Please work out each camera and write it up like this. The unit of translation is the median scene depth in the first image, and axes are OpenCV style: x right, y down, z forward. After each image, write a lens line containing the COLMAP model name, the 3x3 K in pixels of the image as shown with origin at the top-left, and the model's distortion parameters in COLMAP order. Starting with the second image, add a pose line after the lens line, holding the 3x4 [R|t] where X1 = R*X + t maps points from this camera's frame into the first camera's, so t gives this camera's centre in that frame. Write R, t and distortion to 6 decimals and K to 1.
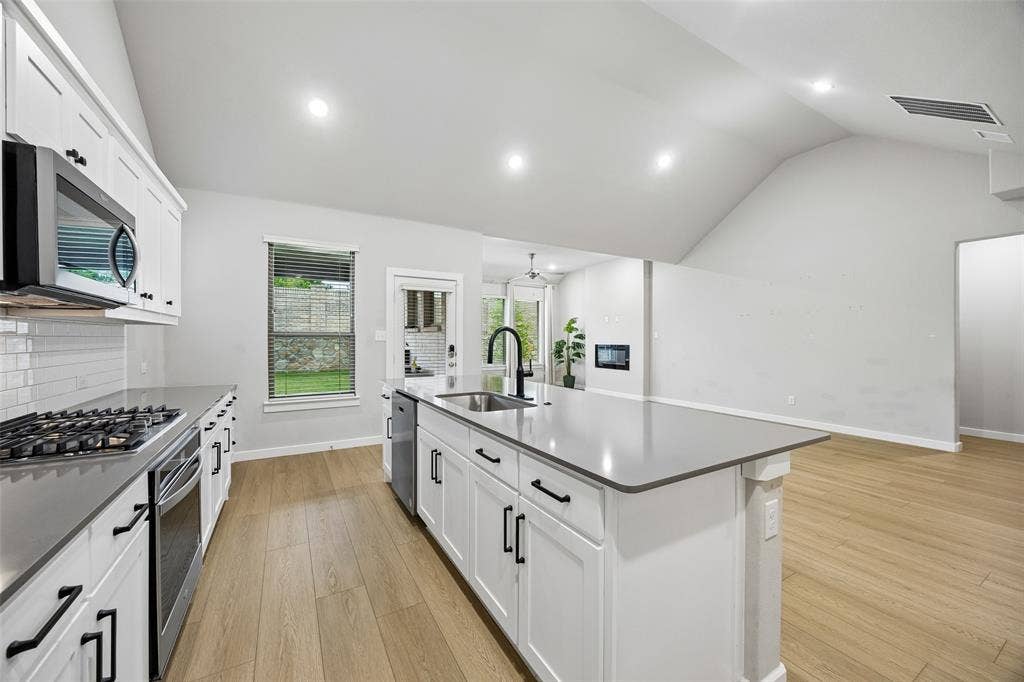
lens RADIAL K [[387.6, 0, 512.2], [0, 387.6, 339.6], [0, 0, 1]] dist [-0.006084, 0.000663]
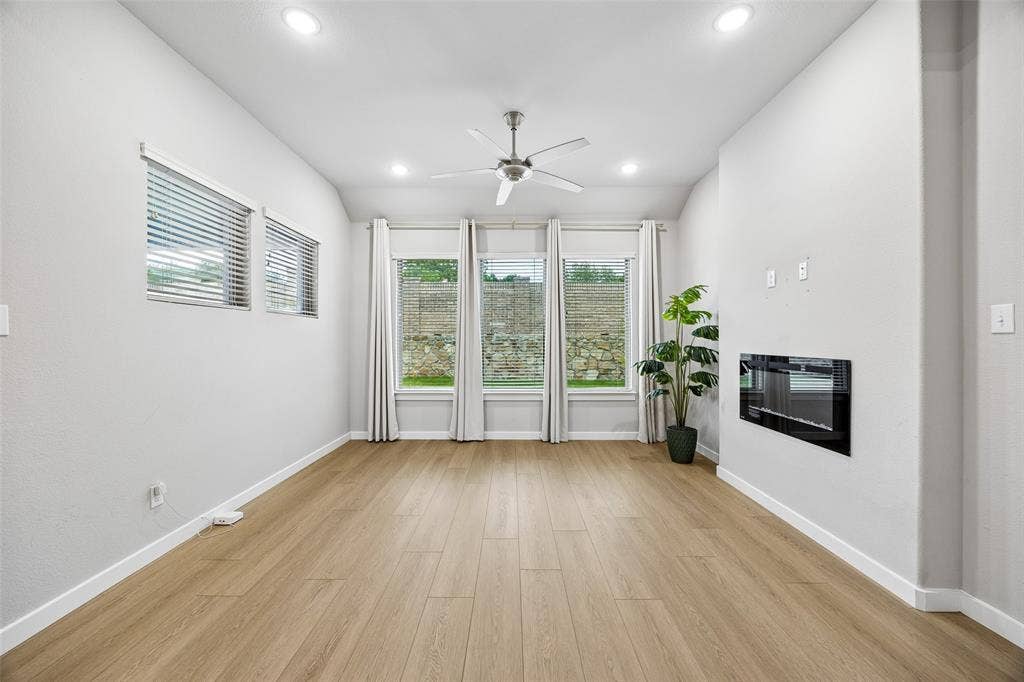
lens RADIAL K [[387.6, 0, 509.9], [0, 387.6, 341.7], [0, 0, 1]] dist [-0.006084, 0.000663]
pose [[0.862334, 0.000308, -0.506339, 0.201932], [0.000657, 0.999998, 0.001727, 0.001136], [0.506339, -0.001822, 0.862333, 0.561765]]
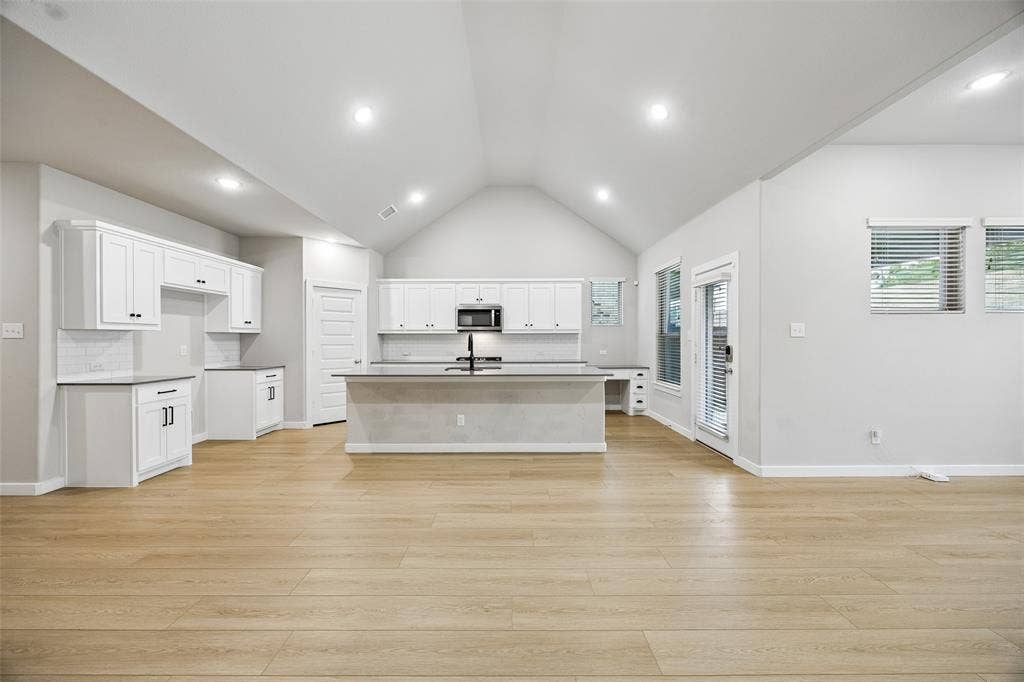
lens RADIAL K [[387.6, 0, 511.2], [0, 387.6, 342.3], [0, 0, 1]] dist [-0.006084, 0.000663]
pose [[-0.498710, 0.004569, -0.866757, 0.393565], [0.000351, 0.999987, 0.005069, 0.001580], [0.866769, 0.002223, -0.498706, 0.535699]]
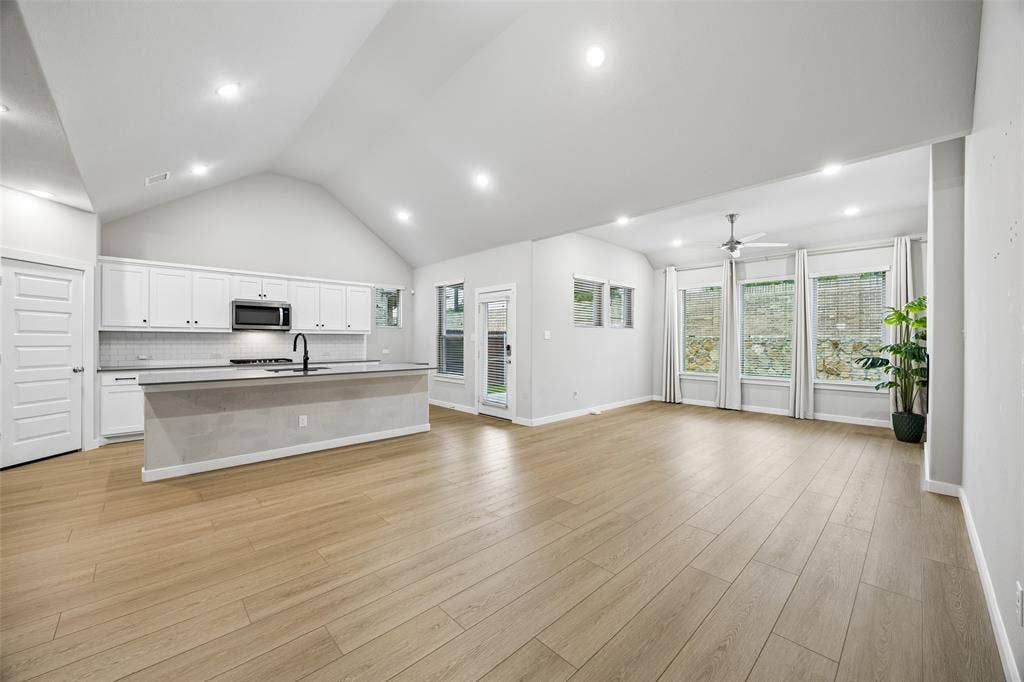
lens RADIAL K [[387.6, 0, 509.2], [0, 387.6, 343.2], [0, 0, 1]] dist [-0.006084, 0.000663]
pose [[0.232265, 0.006056, -0.972634, 0.522436], [-0.003059, 0.999980, 0.005495, 0.001198], [0.972648, 0.001699, 0.232279, 0.387392]]
